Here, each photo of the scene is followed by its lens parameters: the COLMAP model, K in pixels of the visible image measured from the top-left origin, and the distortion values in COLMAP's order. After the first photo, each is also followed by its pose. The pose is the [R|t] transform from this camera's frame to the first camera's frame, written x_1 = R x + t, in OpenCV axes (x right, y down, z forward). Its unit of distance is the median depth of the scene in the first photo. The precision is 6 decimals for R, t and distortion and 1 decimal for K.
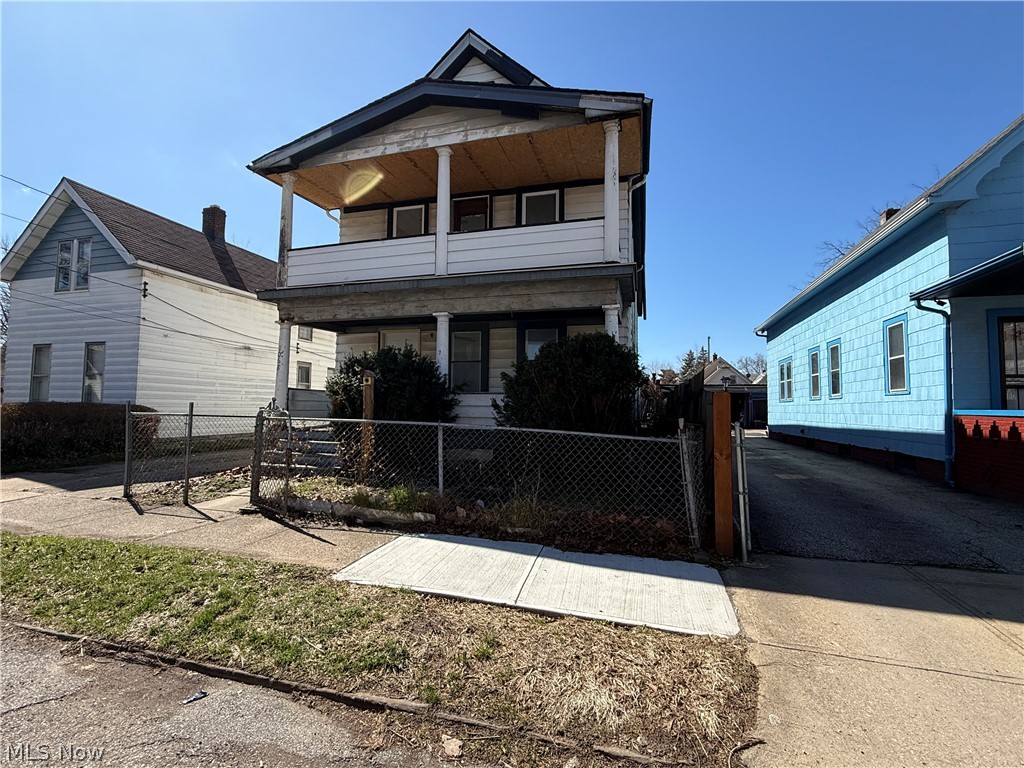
lens RADIAL K [[471.3, 0, 509.2], [0, 471.3, 383.1], [0, 0, 1]] dist [0.003723, -0.001450]
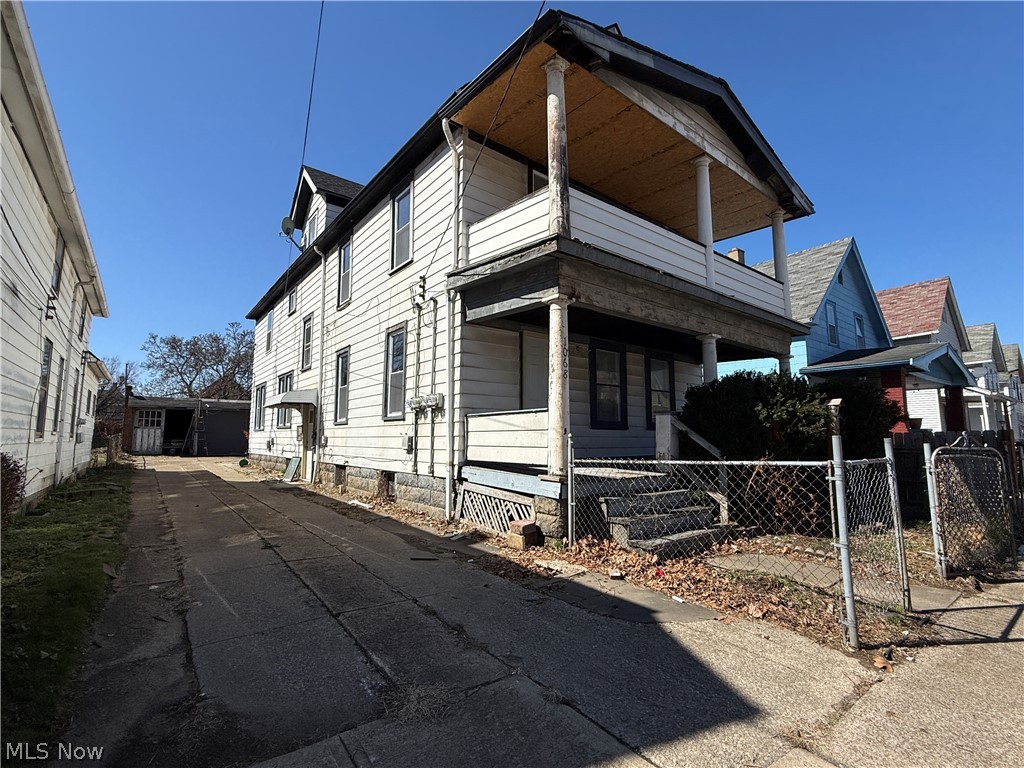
lens RADIAL K [[471.3, 0, 507.2], [0, 471.3, 383.9], [0, 0, 1]] dist [0.003723, -0.001450]
pose [[0.587345, 0.081123, 0.805261, -1.100212], [-0.038672, 0.996640, -0.072196, 0.025754], [-0.808412, 0.011263, 0.588509, 0.789849]]
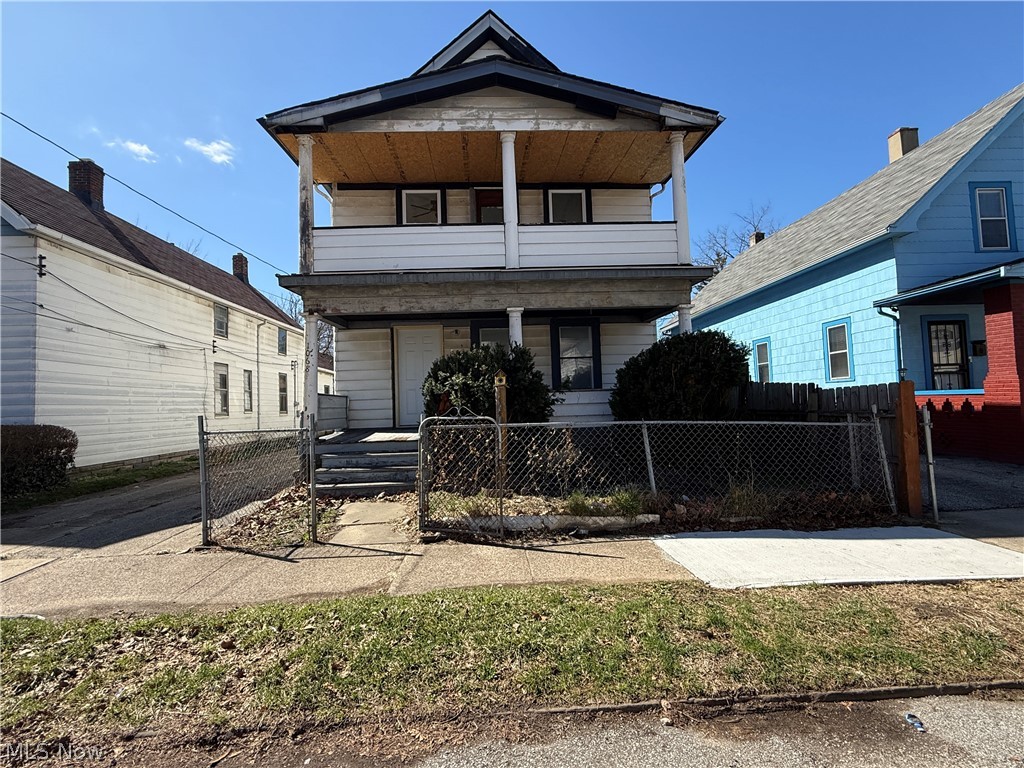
lens RADIAL K [[471.3, 0, 511.0], [0, 471.3, 383.6], [0, 0, 1]] dist [0.003723, -0.001450]
pose [[0.943885, -0.028301, 0.329060, -0.468628], [0.026901, 0.999599, 0.008810, -0.006102], [-0.329178, 0.000536, 0.944268, 0.109077]]
